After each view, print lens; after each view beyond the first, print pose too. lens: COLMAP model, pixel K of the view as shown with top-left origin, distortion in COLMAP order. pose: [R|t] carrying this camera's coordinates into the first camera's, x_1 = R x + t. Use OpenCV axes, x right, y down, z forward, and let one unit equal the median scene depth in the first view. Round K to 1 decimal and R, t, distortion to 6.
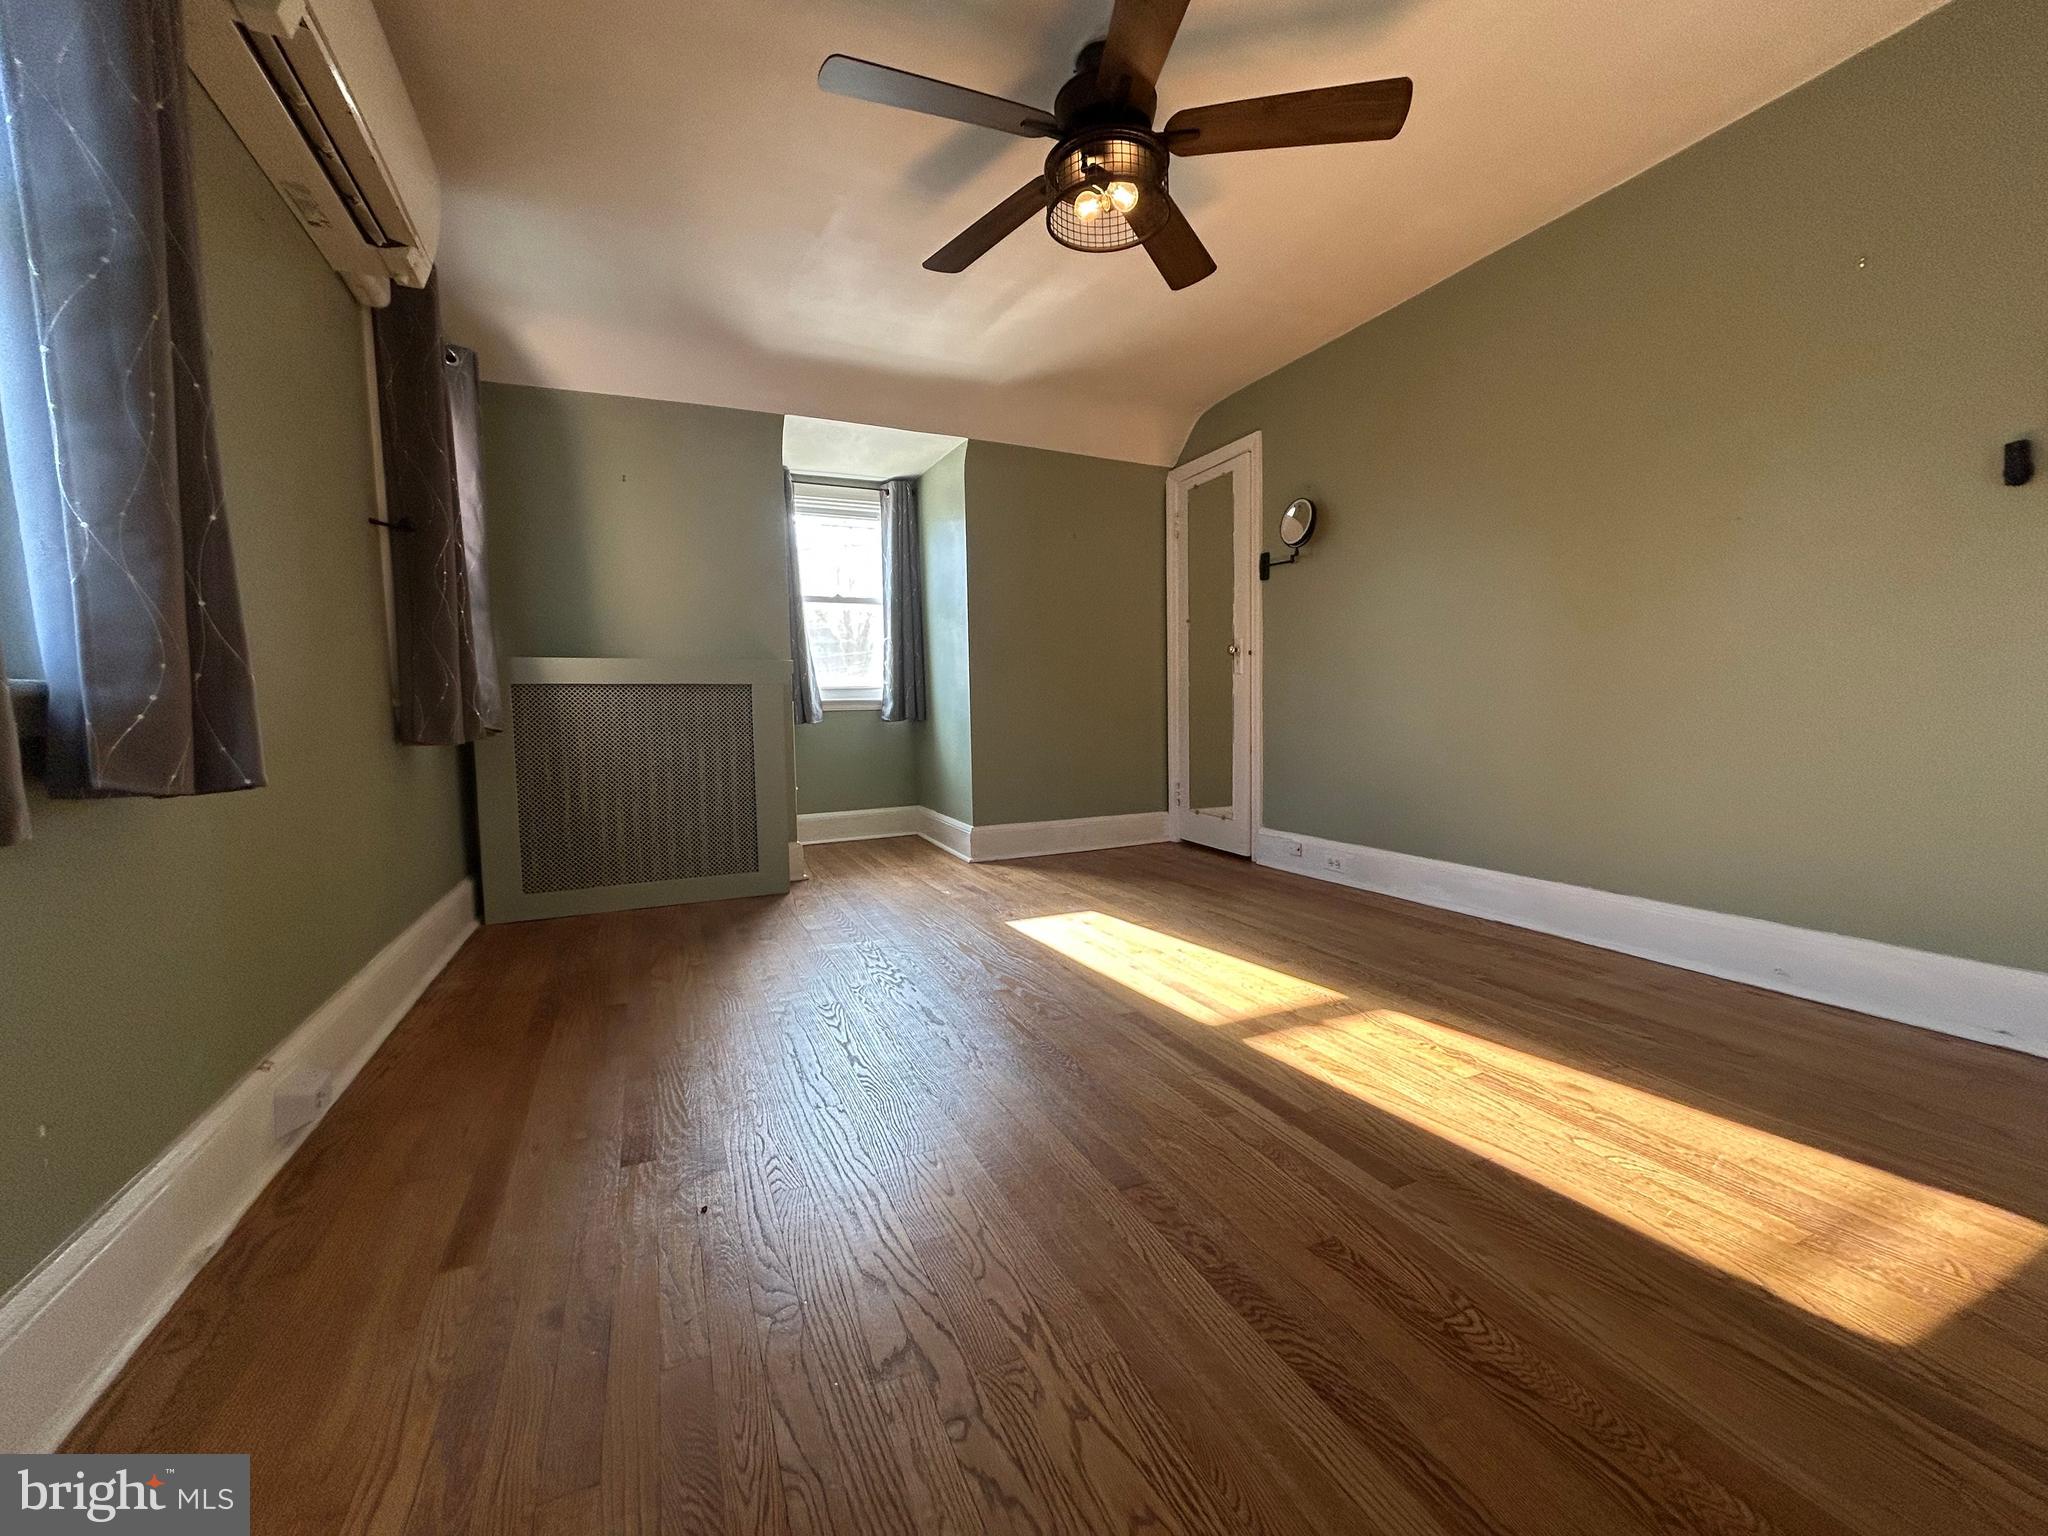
lens RADIAL K [[822.3, 0, 1016.0], [0, 822.3, 769.6], [0, 0, 1]] dist [-0.000474, 0.001449]
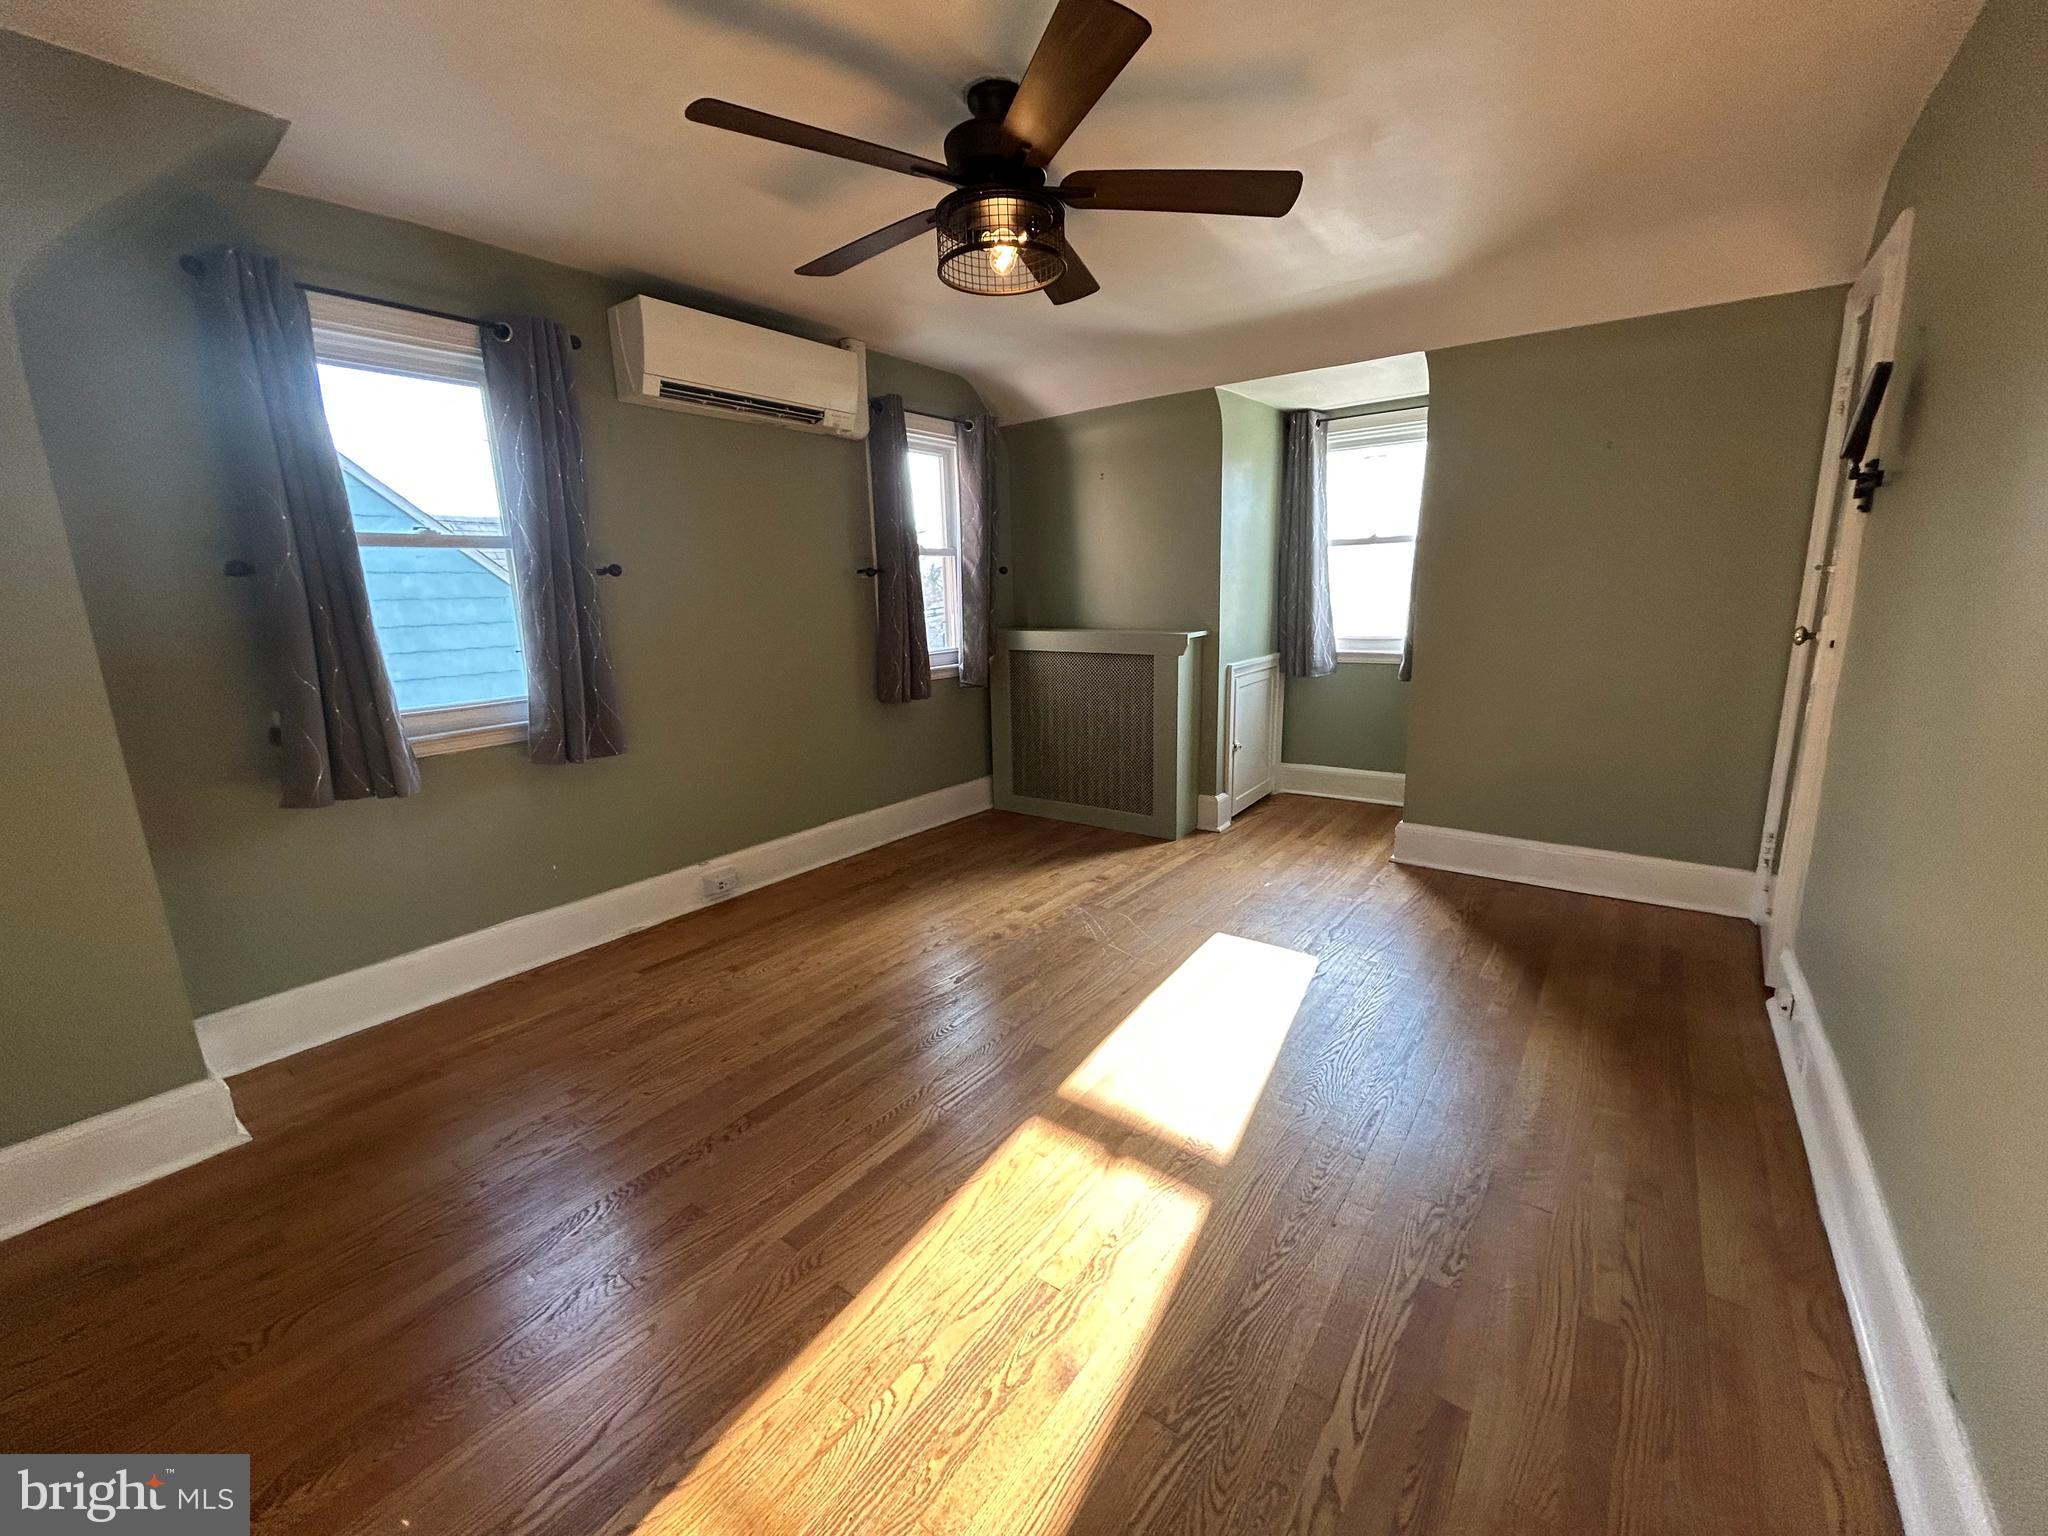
lens RADIAL K [[822.3, 0, 1029.6], [0, 822.3, 767.8], [0, 0, 1]] dist [-0.000474, 0.001449]
pose [[0.479104, 0.192692, -0.856347, 1.206787], [-0.050272, 0.980029, 0.192396, -0.325730], [0.876317, -0.049127, 0.479223, 0.612004]]
